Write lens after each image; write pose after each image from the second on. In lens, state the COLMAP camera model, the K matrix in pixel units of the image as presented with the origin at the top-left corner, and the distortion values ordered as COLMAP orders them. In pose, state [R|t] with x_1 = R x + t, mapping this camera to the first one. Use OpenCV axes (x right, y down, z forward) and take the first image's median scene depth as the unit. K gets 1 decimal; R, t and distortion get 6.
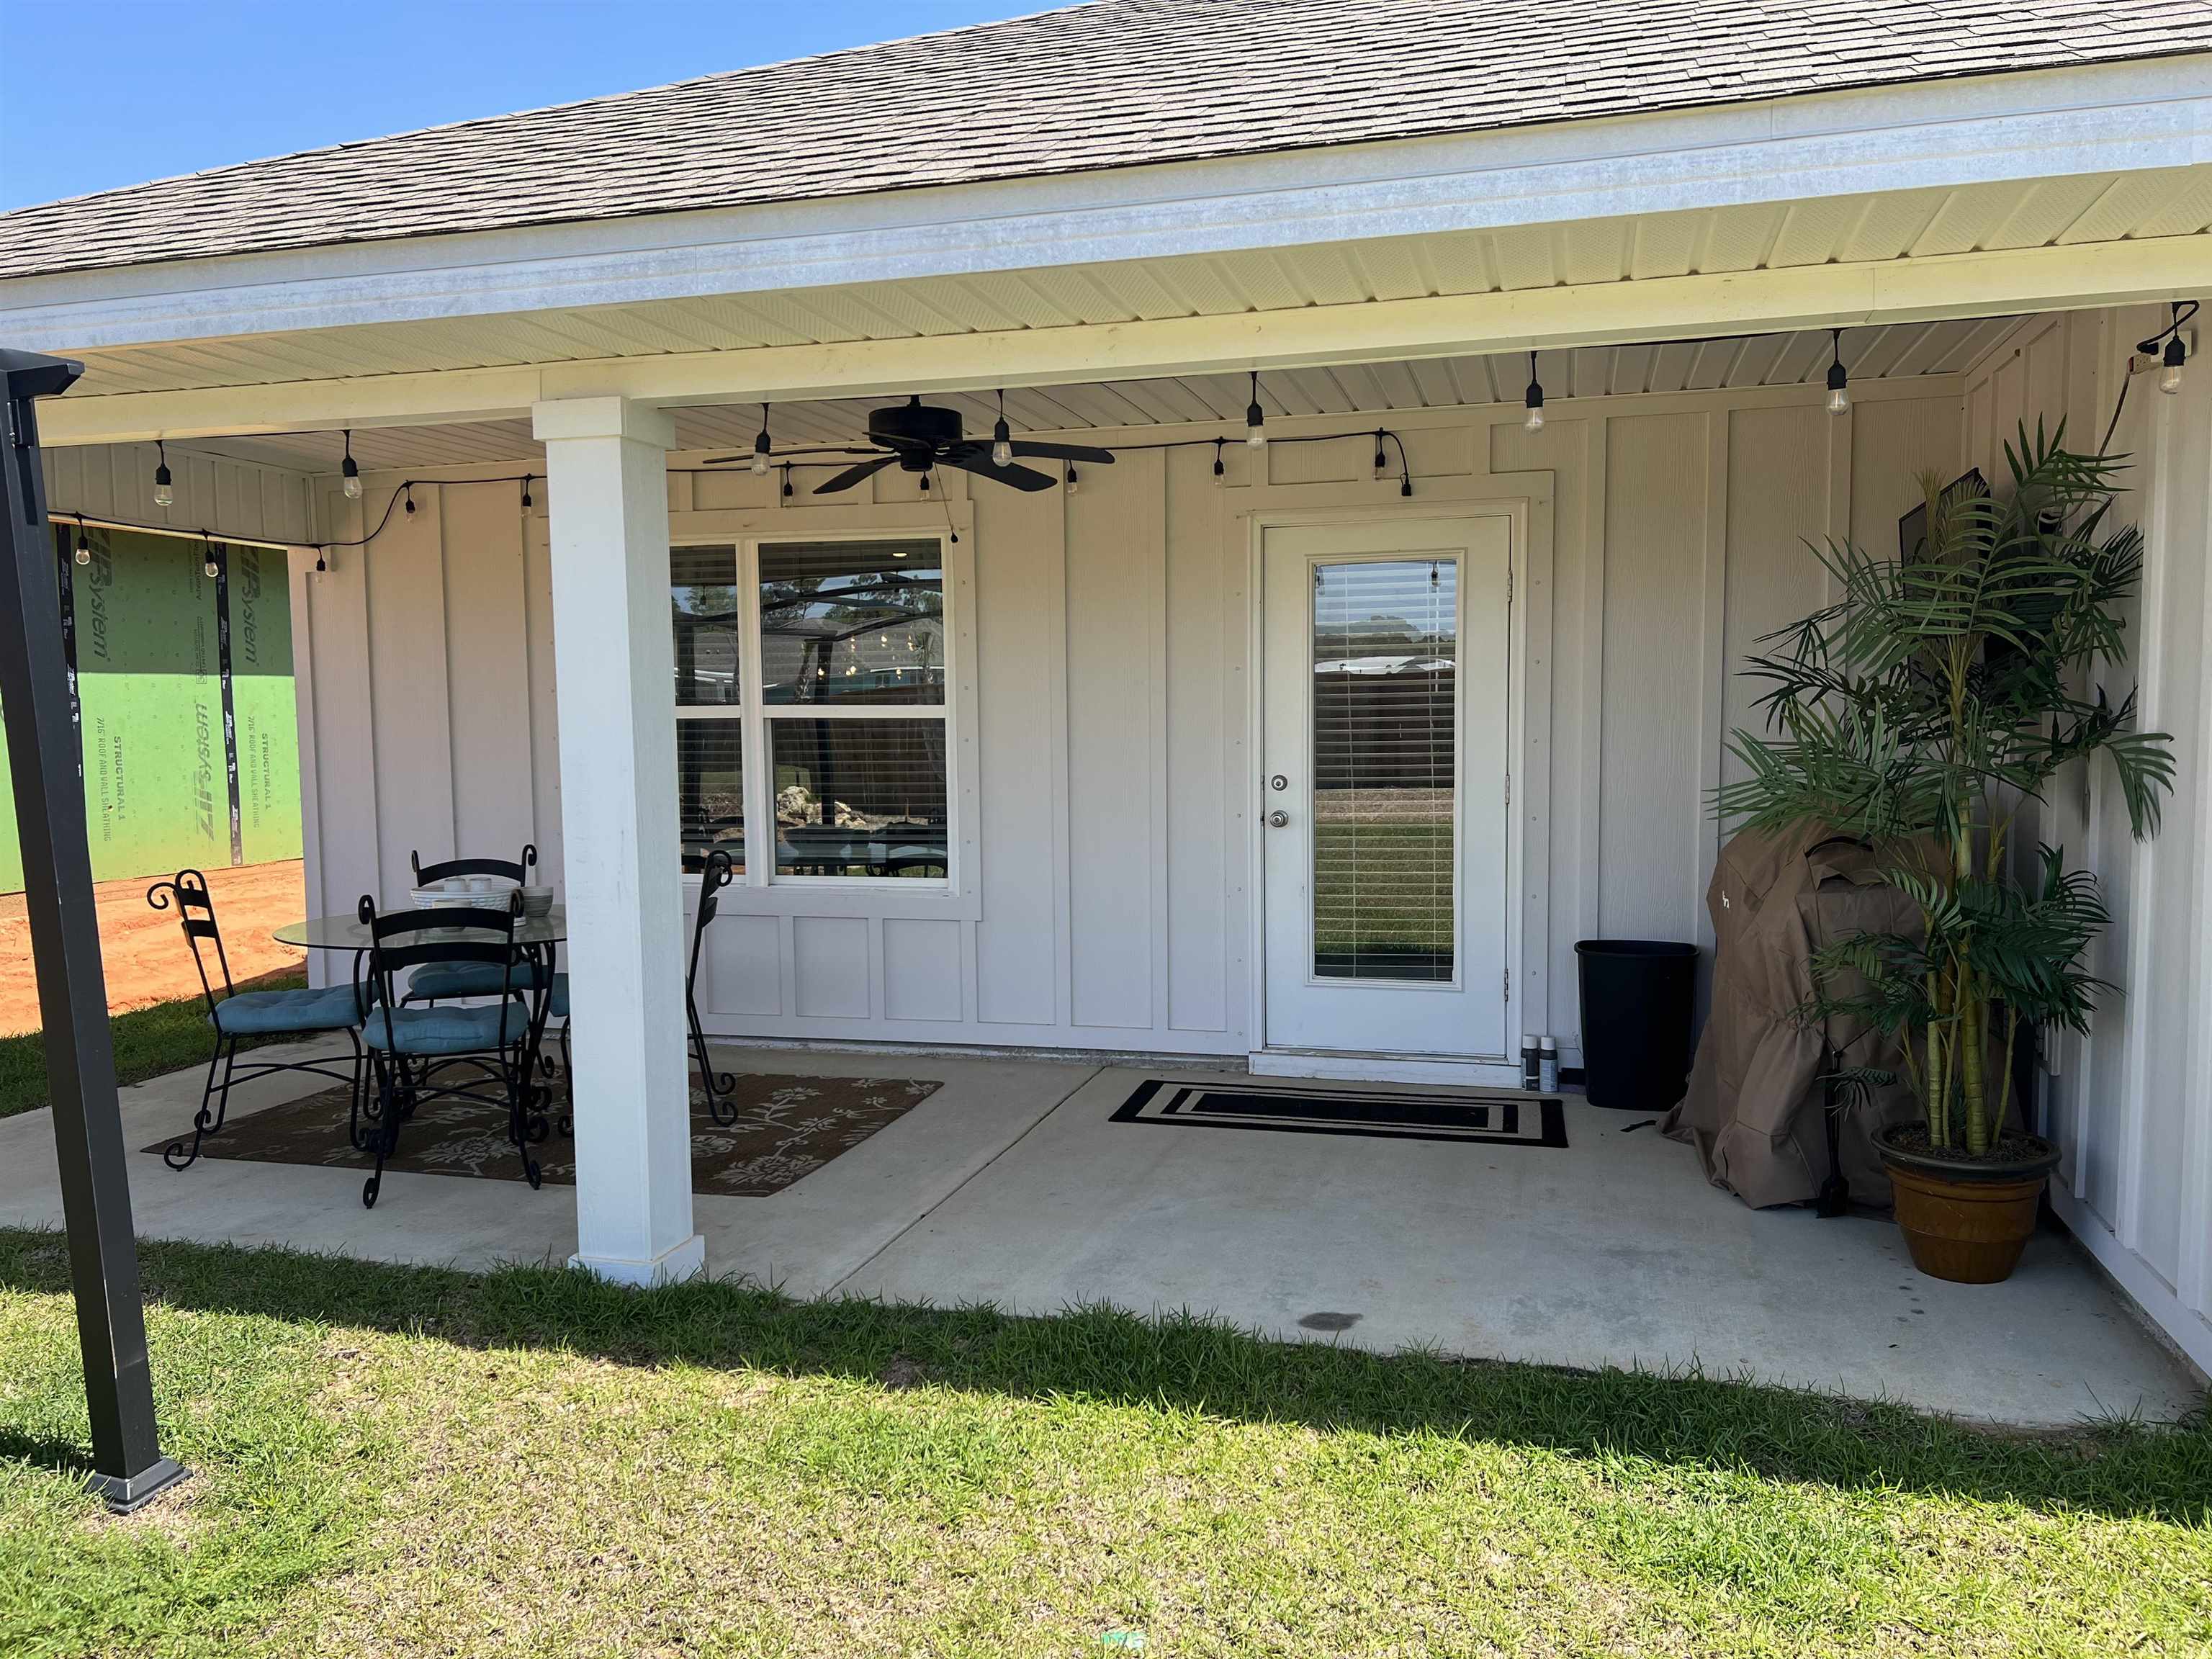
lens RADIAL K [[1662.8, 0, 1106.1], [0, 1662.8, 850.0], [0, 0, 1]] dist [0.024072, -0.031146]
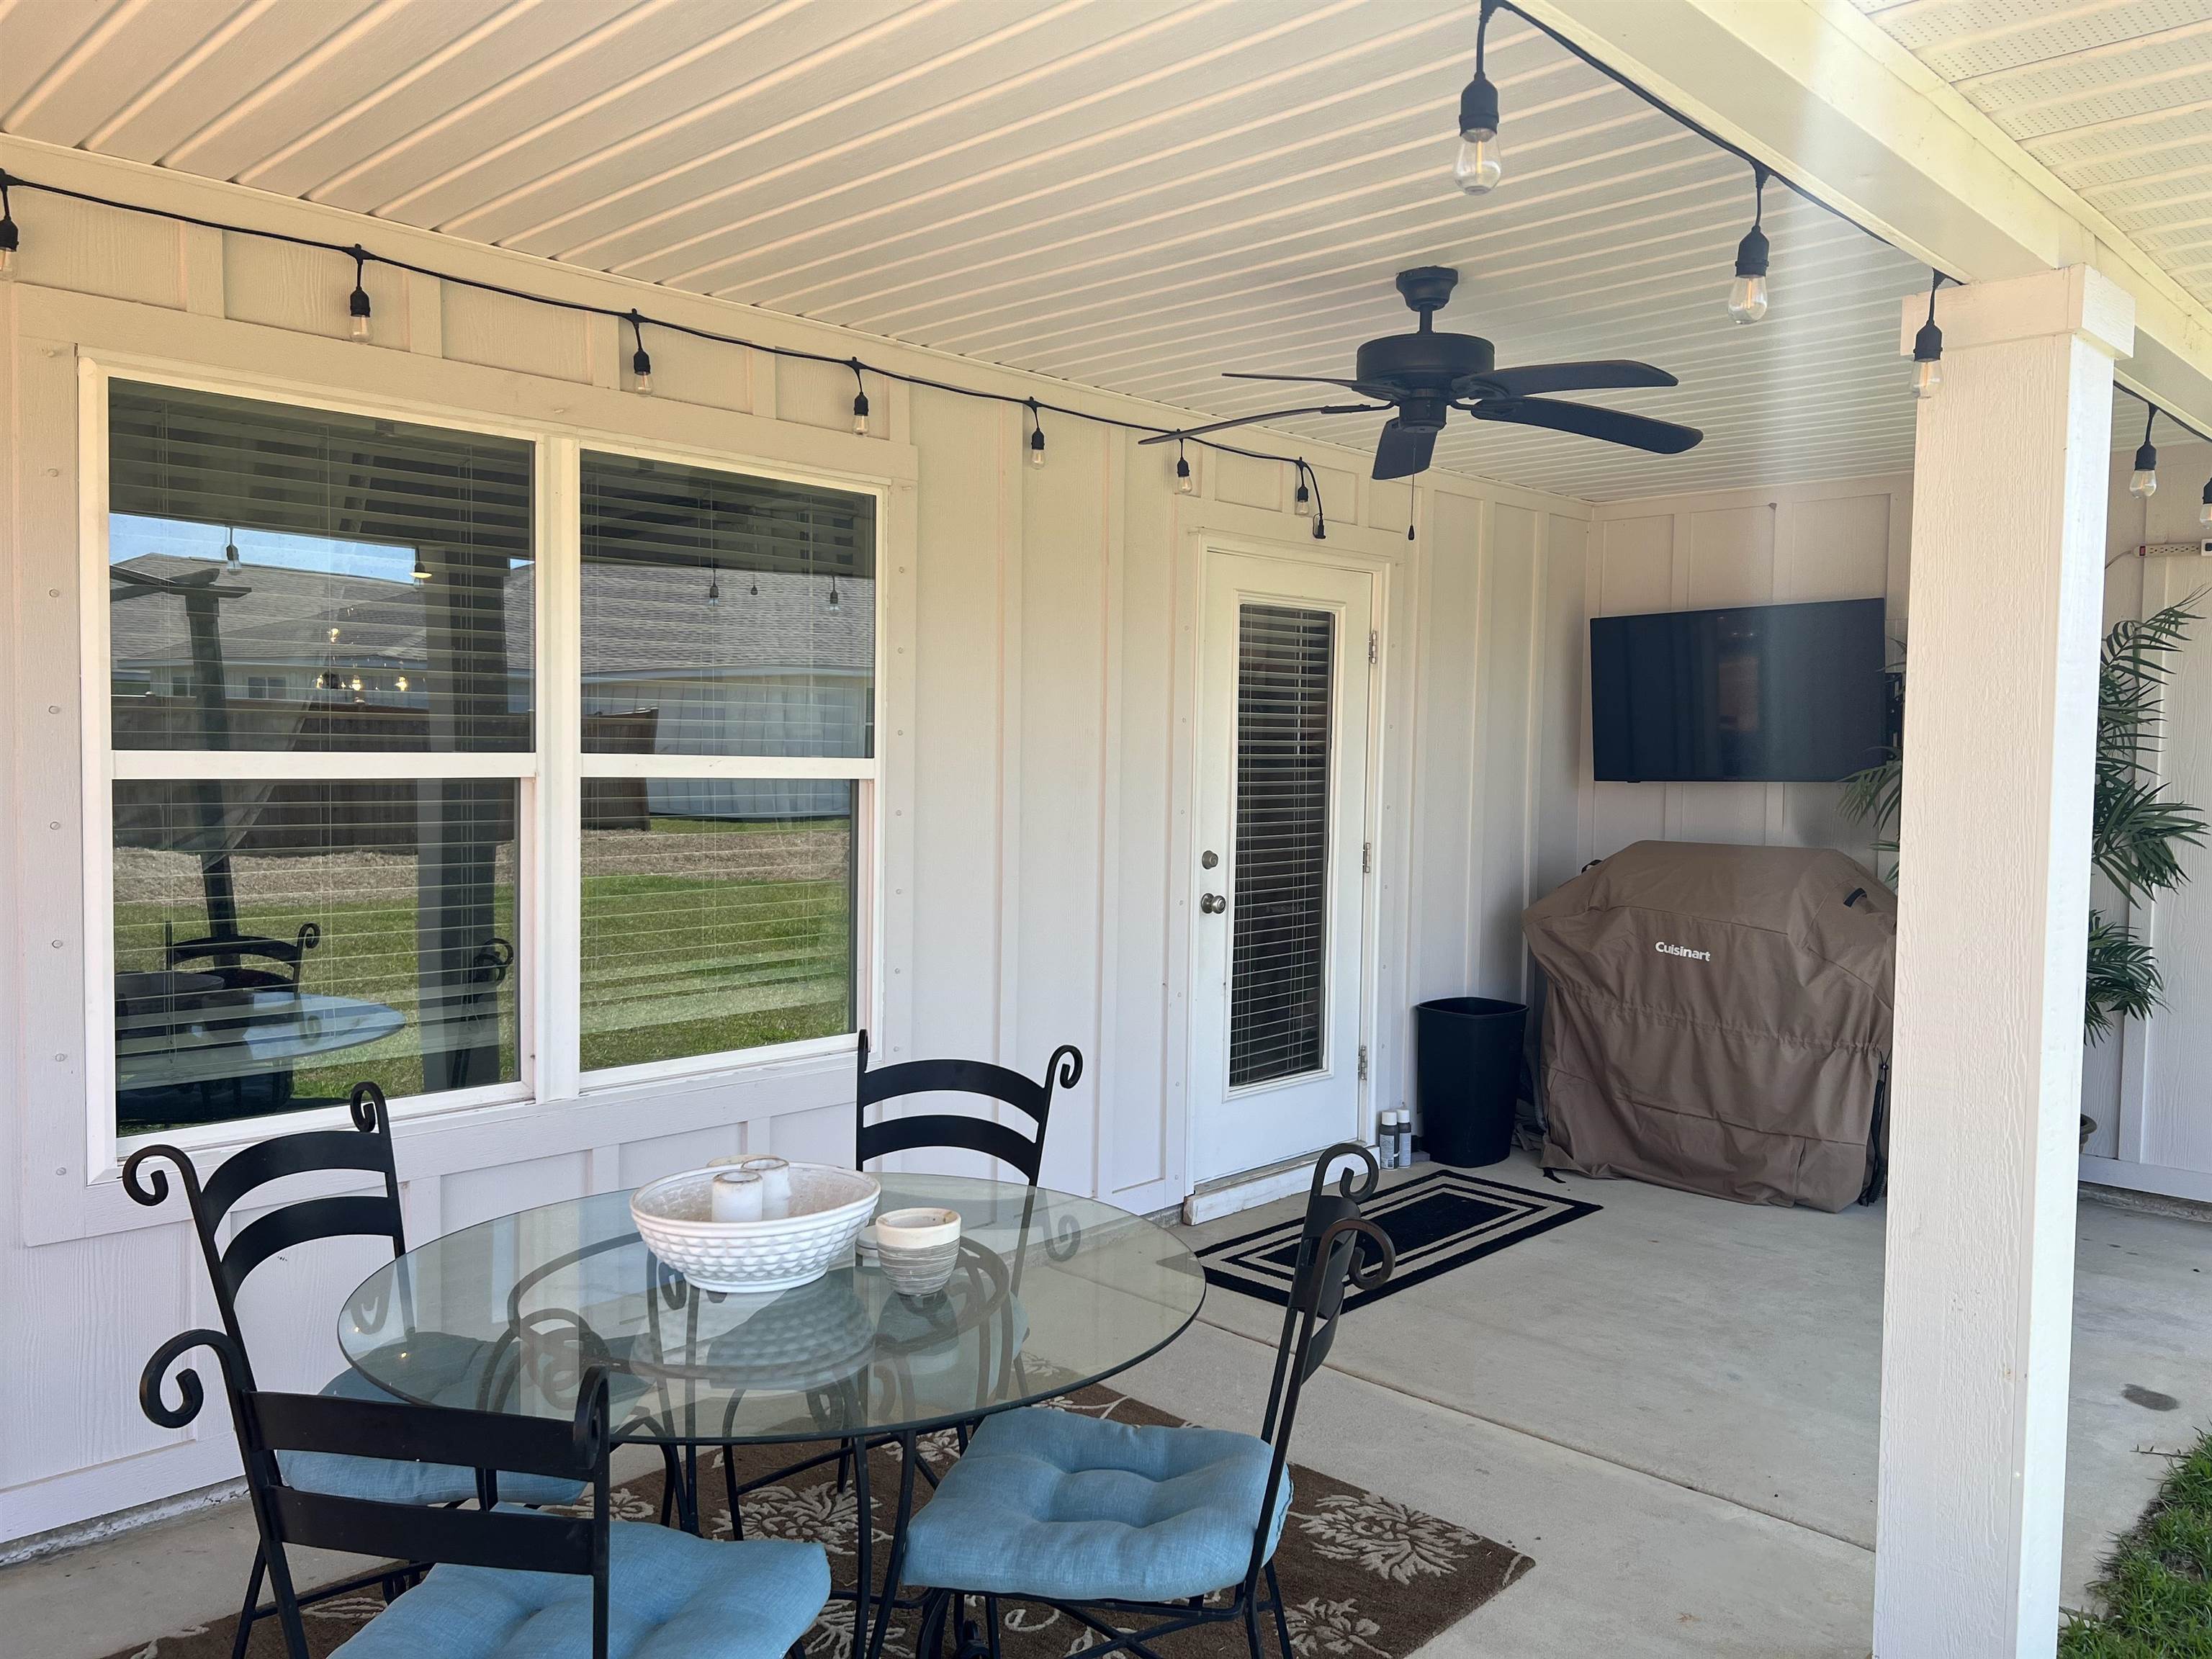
lens RADIAL K [[1662.8, 0, 1097.3], [0, 1662.8, 814.4], [0, 0, 1]] dist [0.024072, -0.031146]
pose [[0.473749, -0.017882, 0.880478, -0.674040], [0.054228, 0.998489, -0.008900, -0.061076], [-0.878989, 0.051963, 0.474003, 0.683409]]
